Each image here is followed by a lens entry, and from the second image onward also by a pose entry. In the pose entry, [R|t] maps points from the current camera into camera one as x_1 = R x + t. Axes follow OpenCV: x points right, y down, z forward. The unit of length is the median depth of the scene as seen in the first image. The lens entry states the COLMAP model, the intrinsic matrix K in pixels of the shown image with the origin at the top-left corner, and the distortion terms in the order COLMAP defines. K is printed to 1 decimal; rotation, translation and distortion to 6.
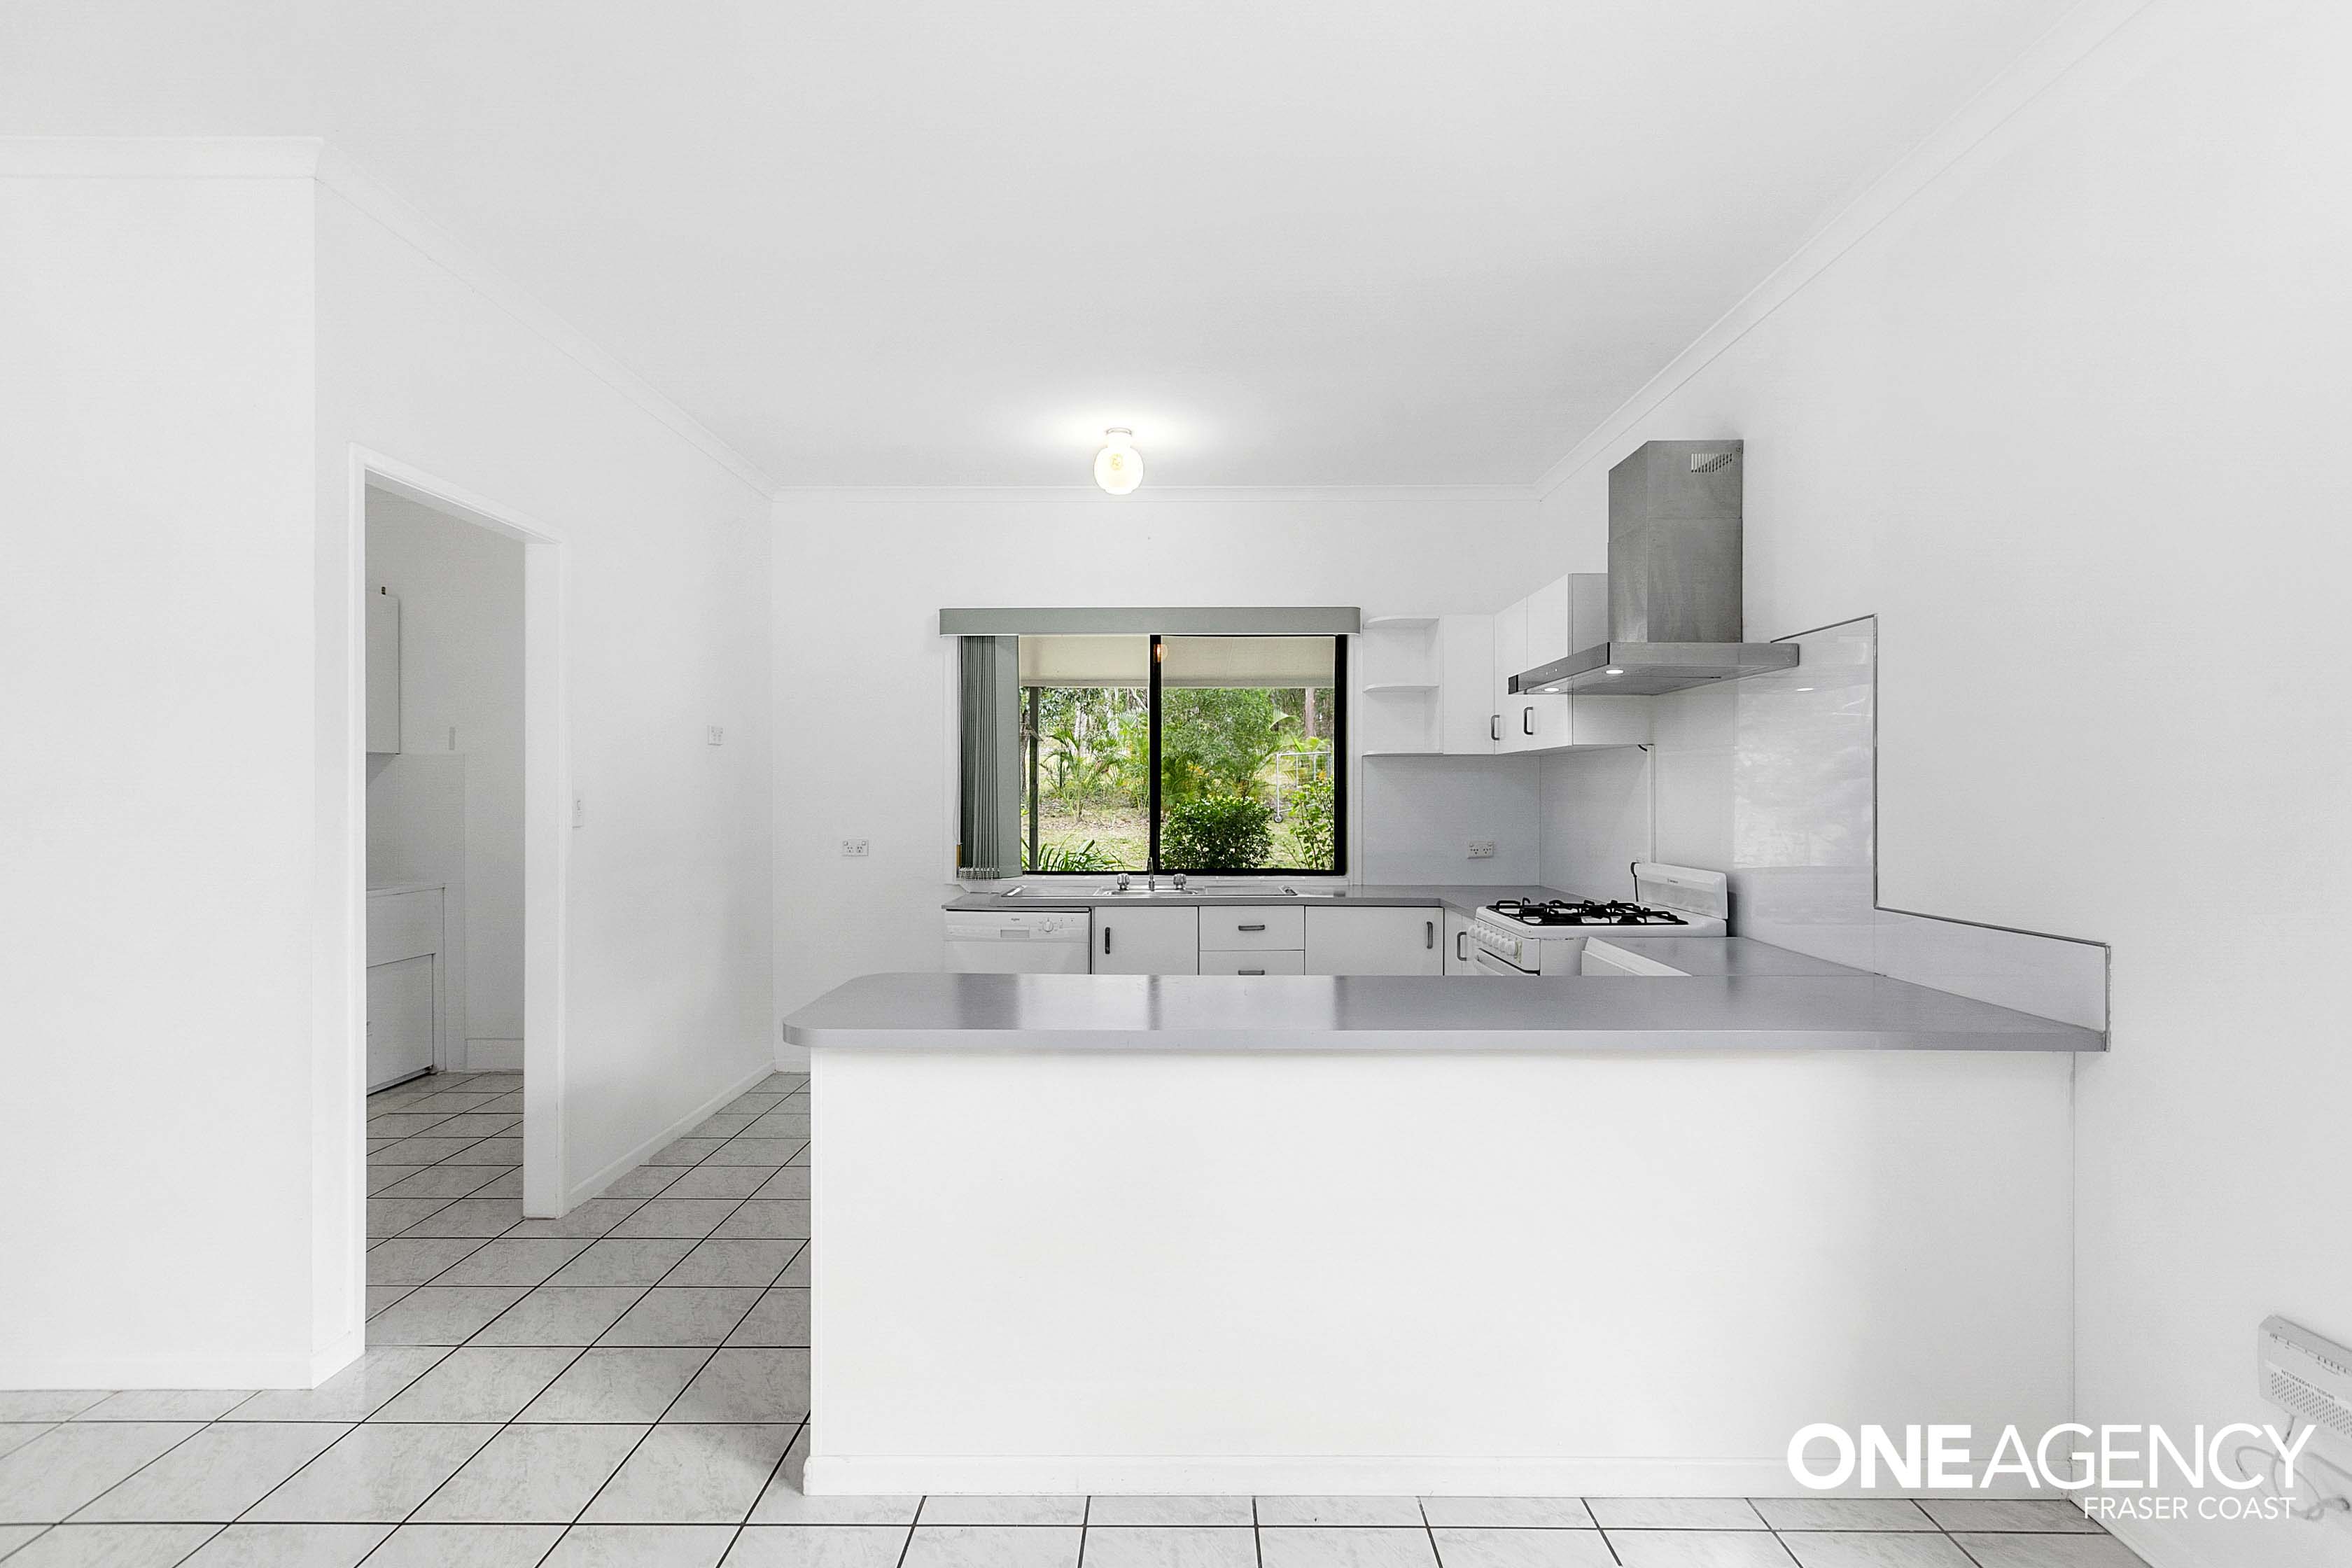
lens RADIAL K [[1077.2, 0, 1173.0], [0, 1077.2, 798.8], [0, 0, 1]] dist [0.002280, 0.000040]
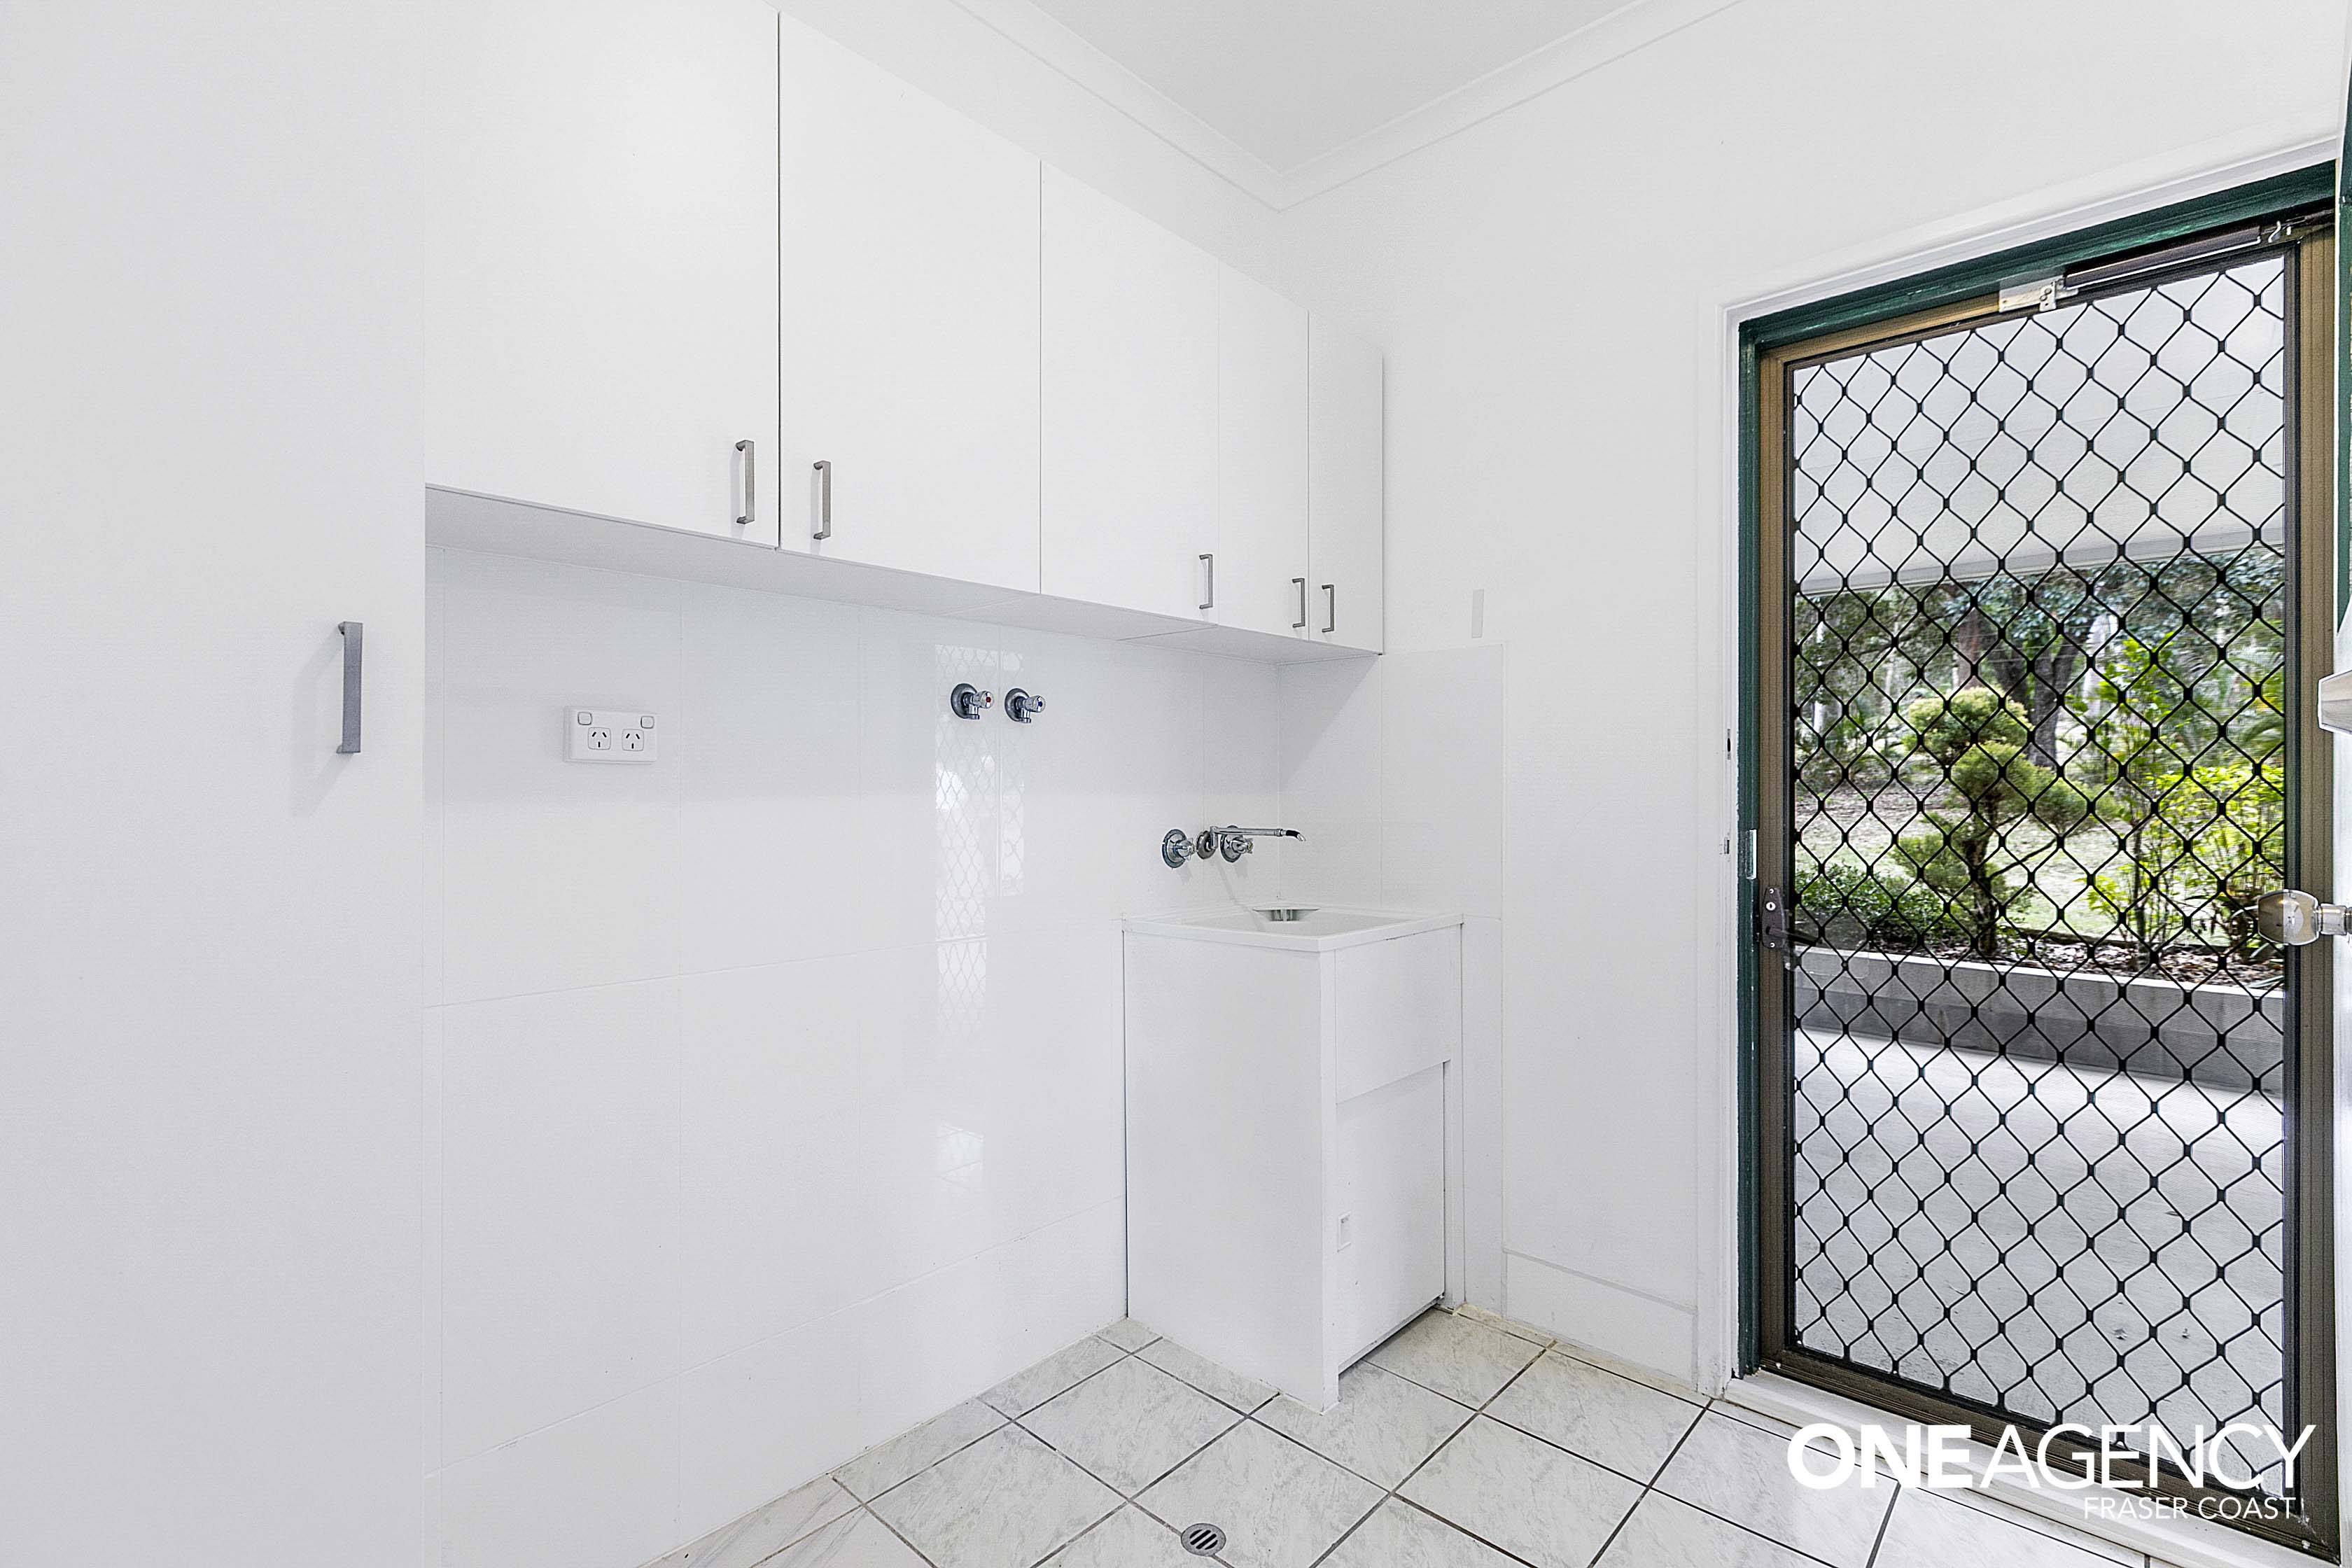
lens RADIAL K [[1077.2, 0, 1177.1], [0, 1077.2, 769.1], [0, 0, 1]] dist [0.002280, 0.000040]
pose [[0.772661, 0.004069, -0.634806, -0.491723], [-0.003657, 0.999991, 0.001959, 0.013100], [0.634809, 0.000808, 0.772669, 0.573898]]
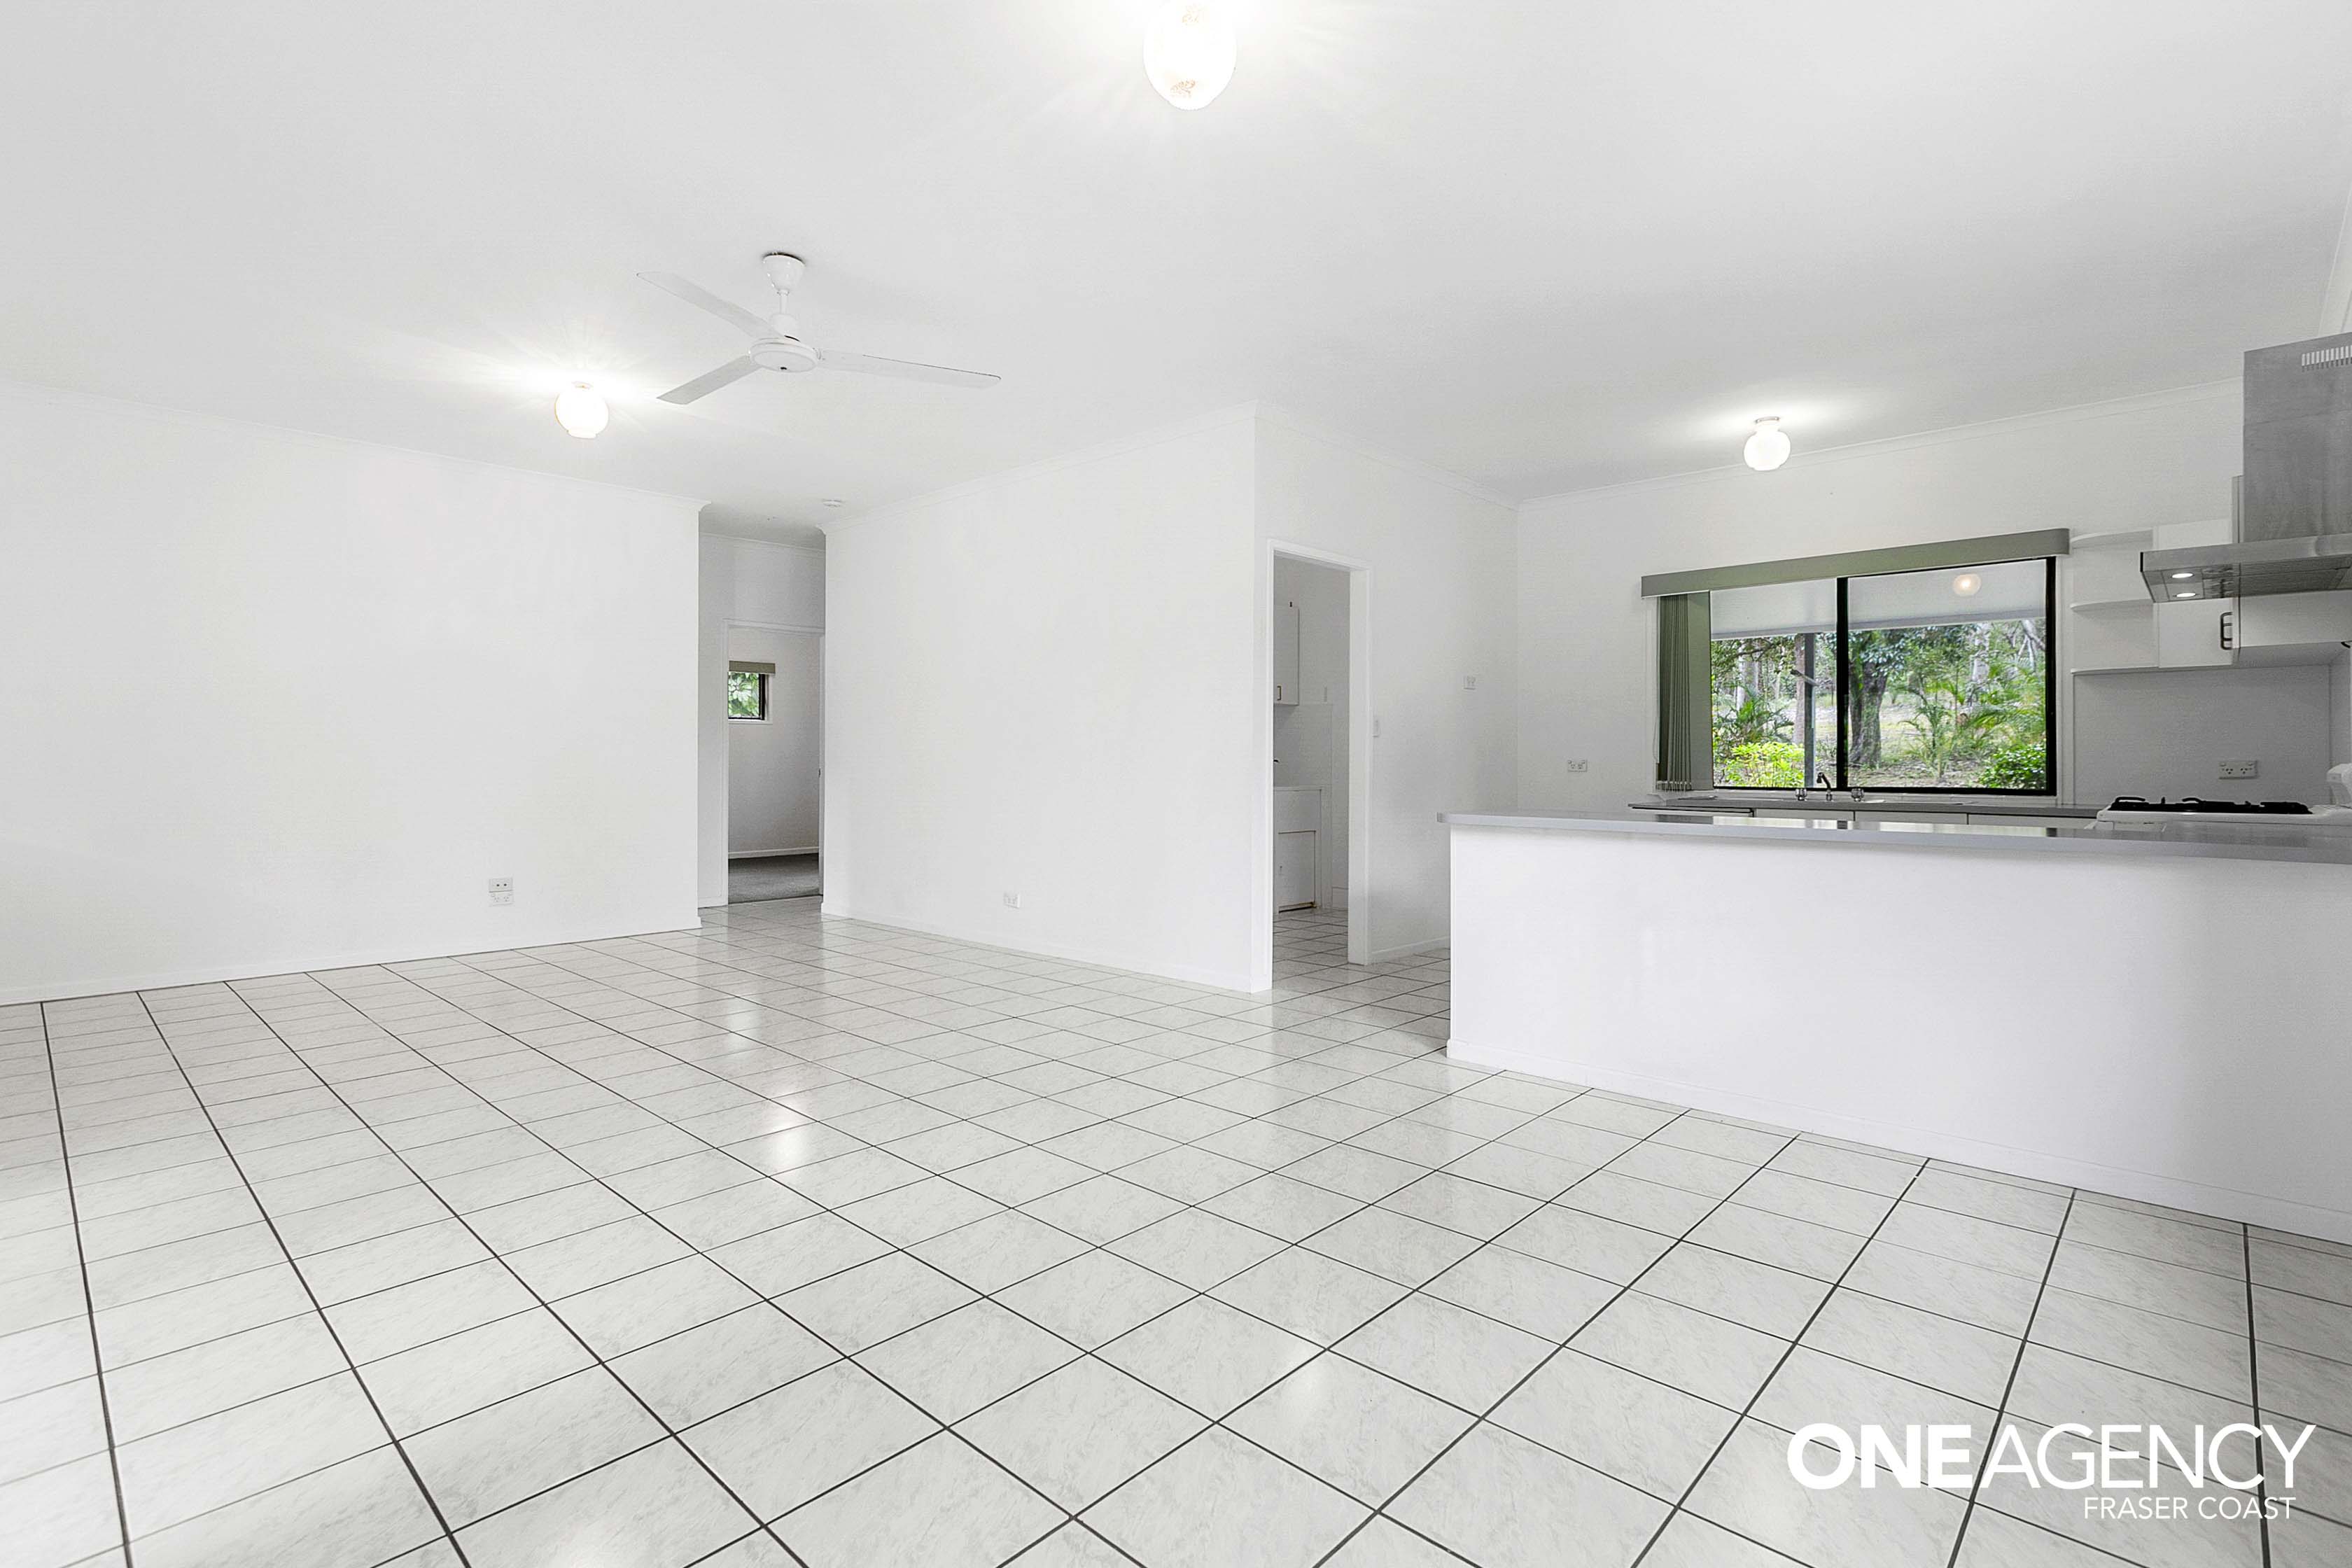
lens RADIAL K [[1077.2, 0, 1190.4], [0, 1077.2, 761.2], [0, 0, 1]] dist [0.002280, 0.000040]
pose [[0.738968, 0.001511, -0.673739, 0.255167], [-0.005962, 0.999973, -0.004296, 0.051503], [0.673714, 0.007192, 0.738957, -0.305646]]
